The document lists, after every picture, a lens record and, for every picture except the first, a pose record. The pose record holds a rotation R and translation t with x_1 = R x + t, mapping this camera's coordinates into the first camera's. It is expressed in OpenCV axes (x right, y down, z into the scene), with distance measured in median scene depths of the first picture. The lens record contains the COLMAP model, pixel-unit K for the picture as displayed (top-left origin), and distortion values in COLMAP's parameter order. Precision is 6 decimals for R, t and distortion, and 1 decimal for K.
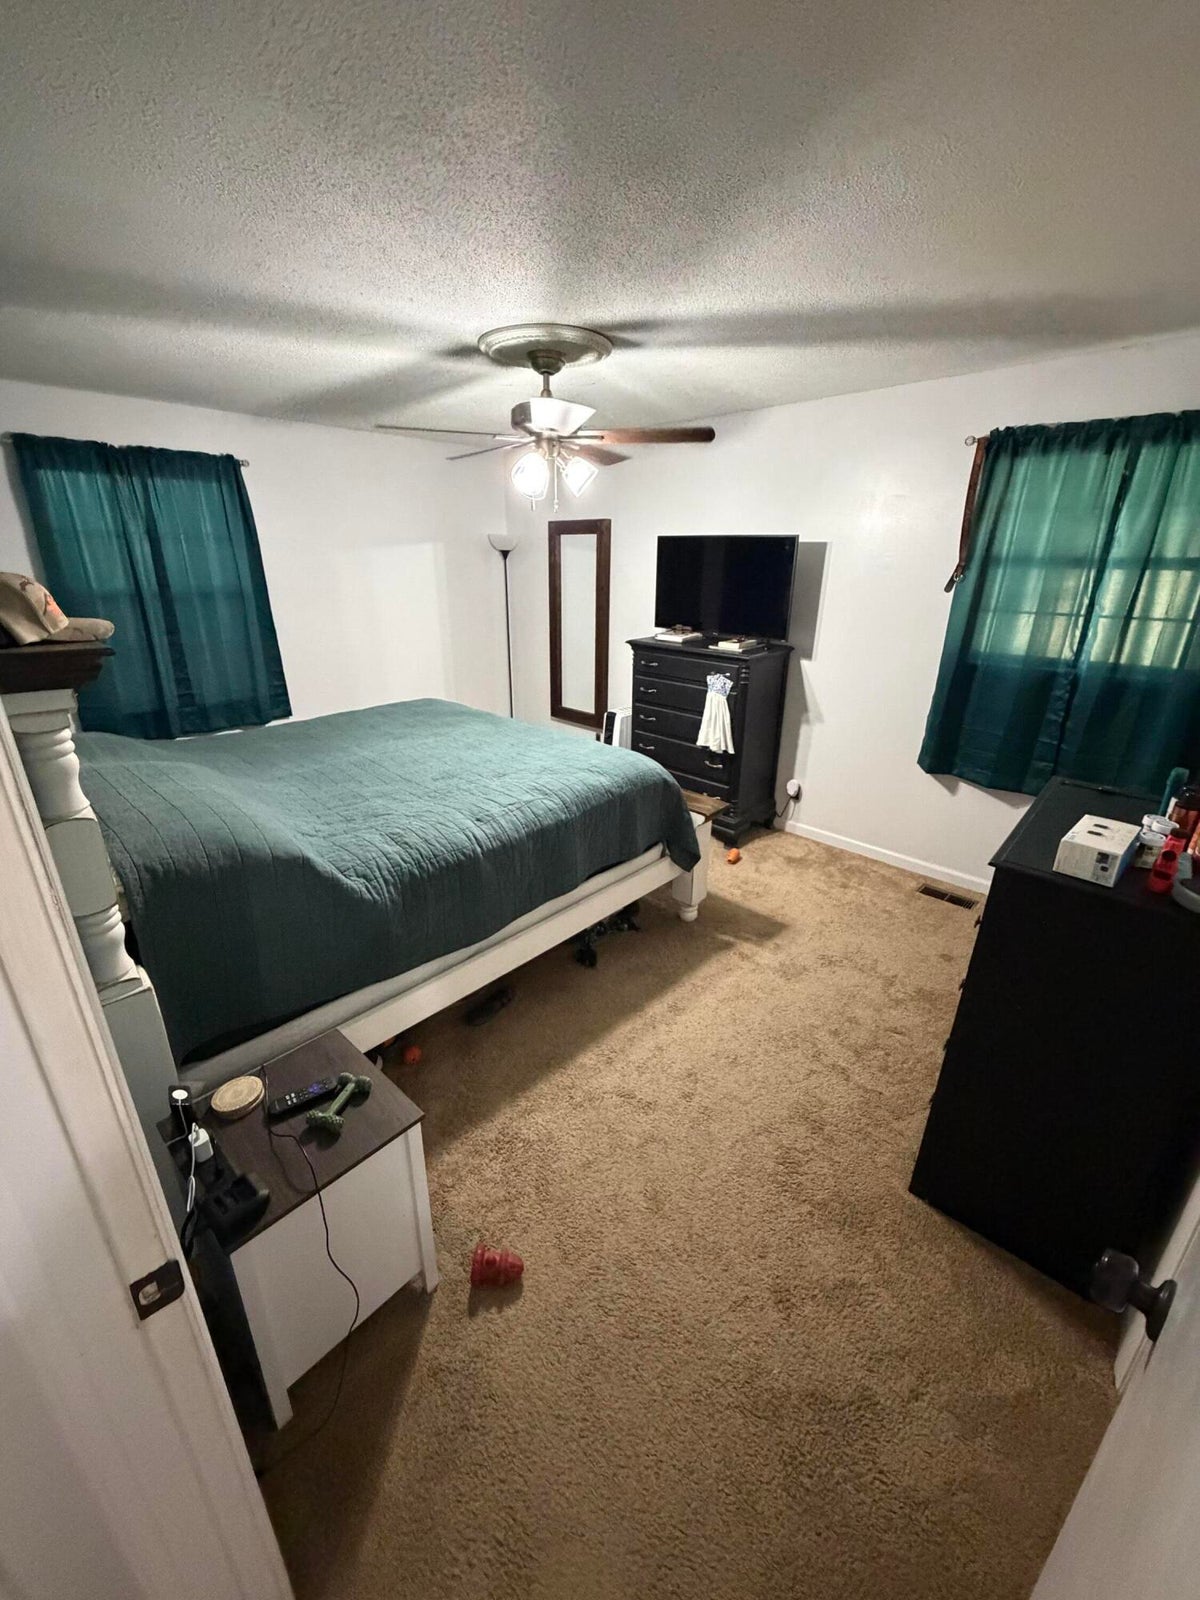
lens RADIAL K [[640.3, 0, 606.1], [0, 640.3, 790.8], [0, 0, 1]] dist [0.000556, -0.000571]
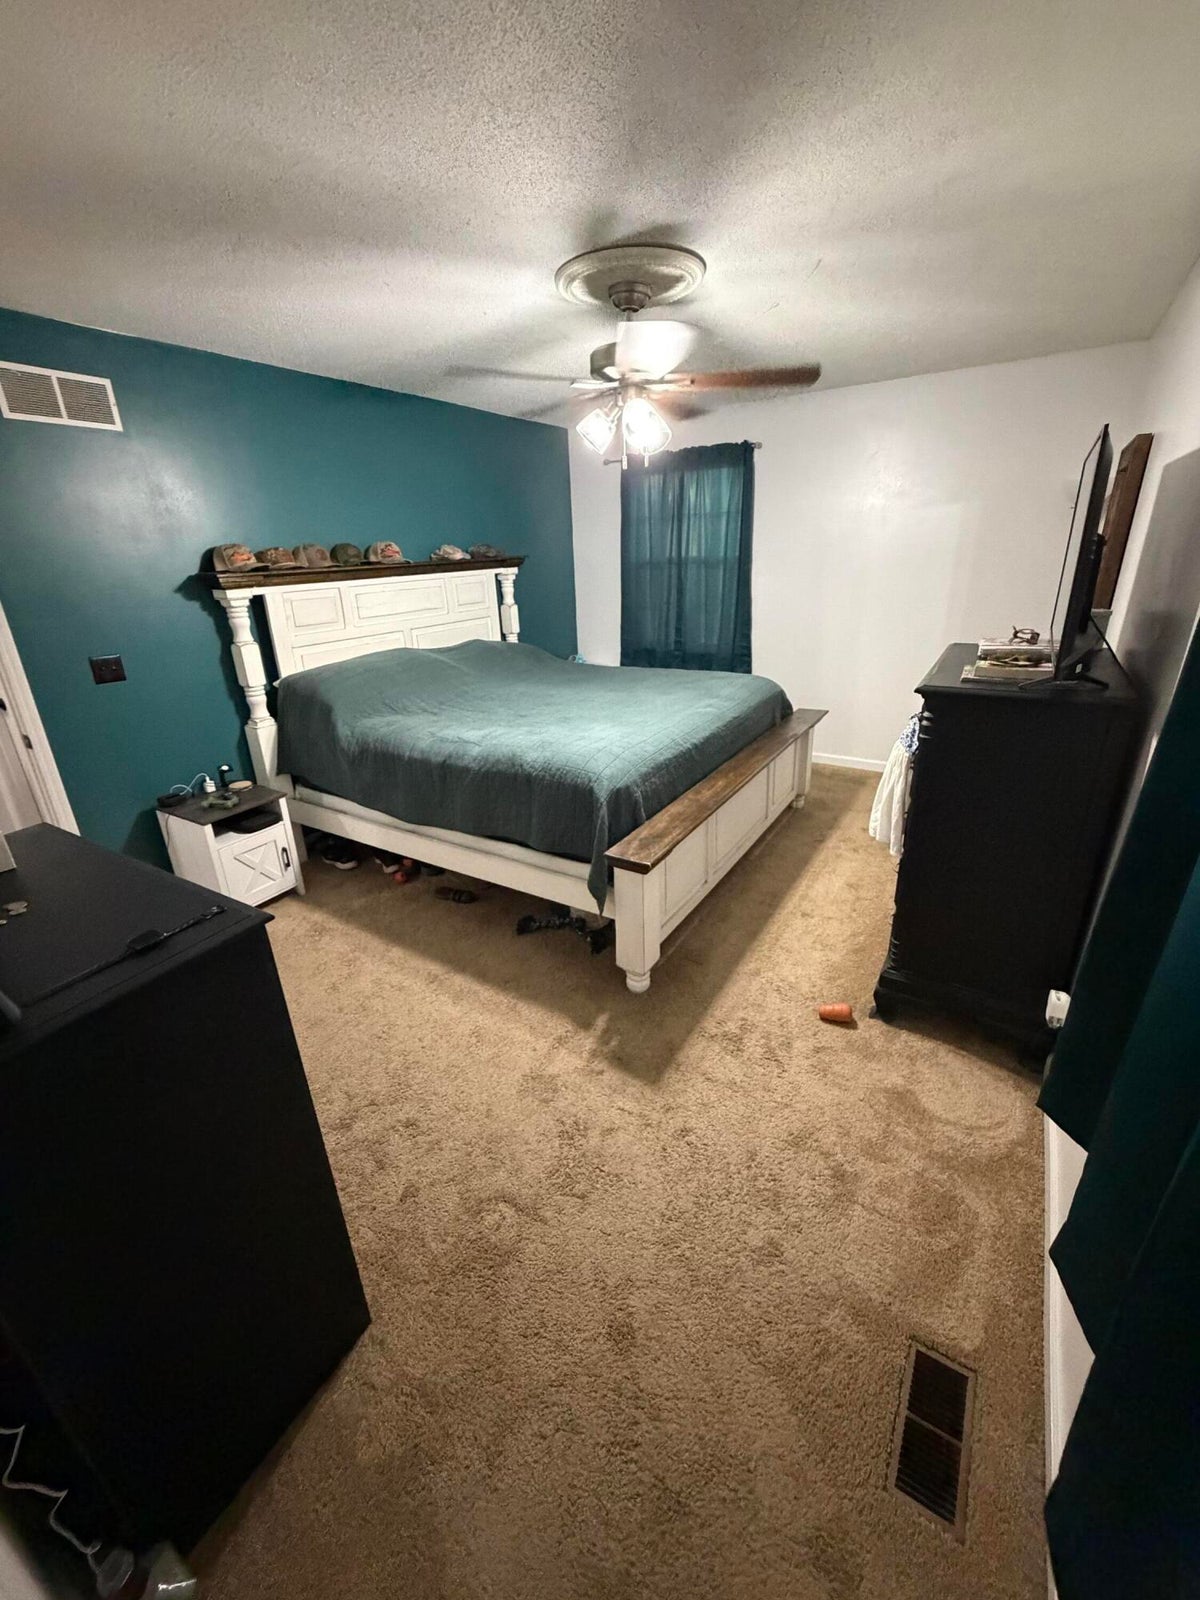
lens RADIAL K [[640.3, 0, 606.3], [0, 640.3, 807.8], [0, 0, 1]] dist [0.000556, -0.000571]
pose [[0.194258, 0.350287, -0.916276, 0.893844], [-0.312153, 0.907590, 0.280787, -0.241480], [0.929959, 0.231473, 0.285650, 0.824810]]
